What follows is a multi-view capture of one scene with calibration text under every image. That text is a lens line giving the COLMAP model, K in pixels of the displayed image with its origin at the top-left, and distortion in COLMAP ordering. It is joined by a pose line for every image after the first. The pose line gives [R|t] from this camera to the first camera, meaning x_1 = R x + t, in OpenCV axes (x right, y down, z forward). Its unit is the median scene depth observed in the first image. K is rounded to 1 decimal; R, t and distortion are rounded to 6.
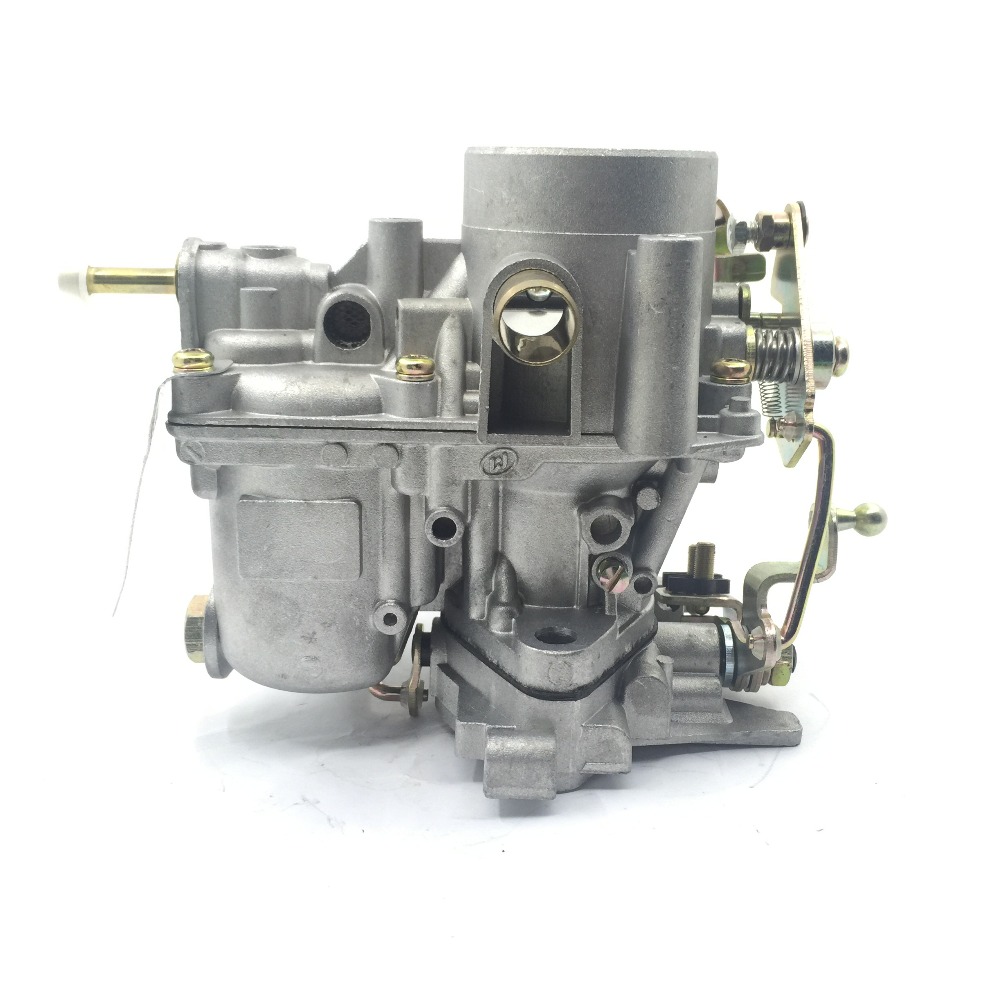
lens RADIAL K [[1073.3, 0, 500.3], [0, 1073.3, 501.3], [0, 0, 1]] dist [-0.001016, -0.011539]
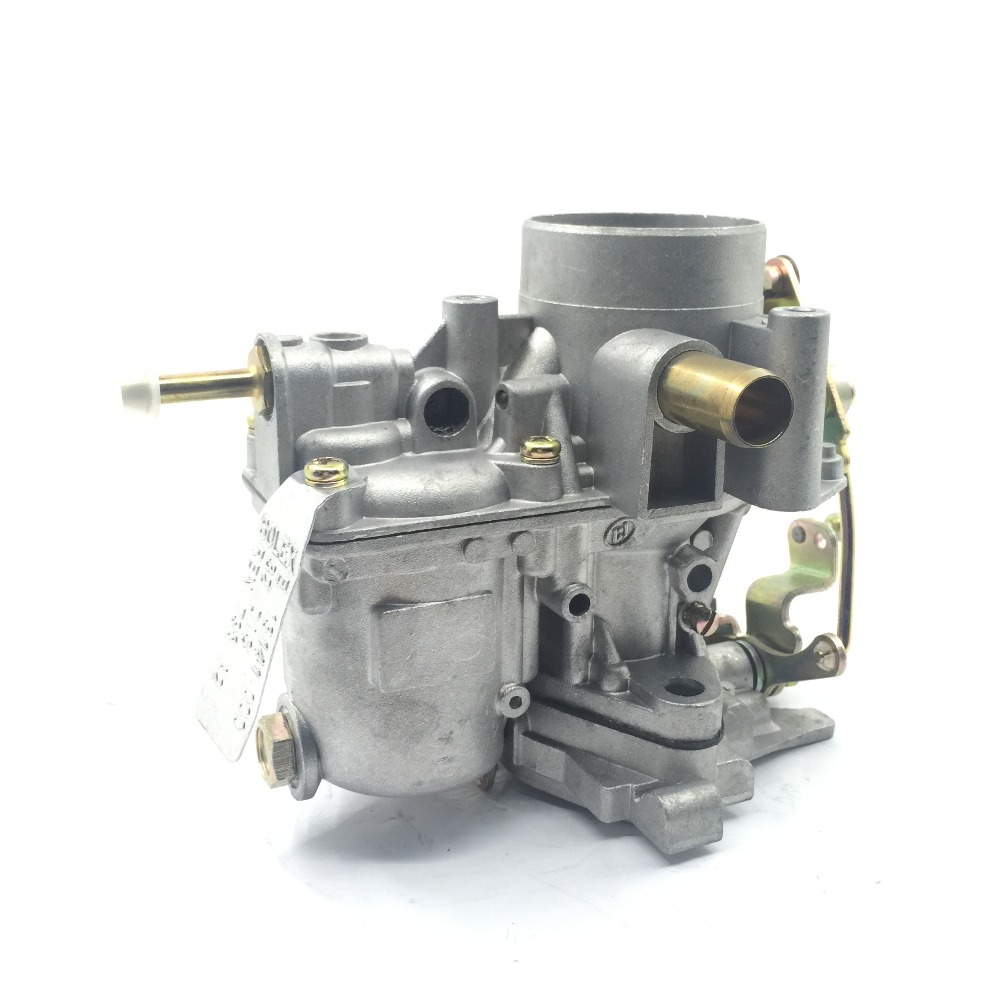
lens RADIAL K [[1073.3, 0, 500.3], [0, 1073.3, 501.3], [0, 0, 1]] dist [-0.001016, -0.011539]
pose [[0.919816, -0.134856, 0.368446, -0.460547], [0.129802, 0.990789, 0.038594, -0.114740], [-0.370257, 0.012326, 0.928848, 0.086271]]
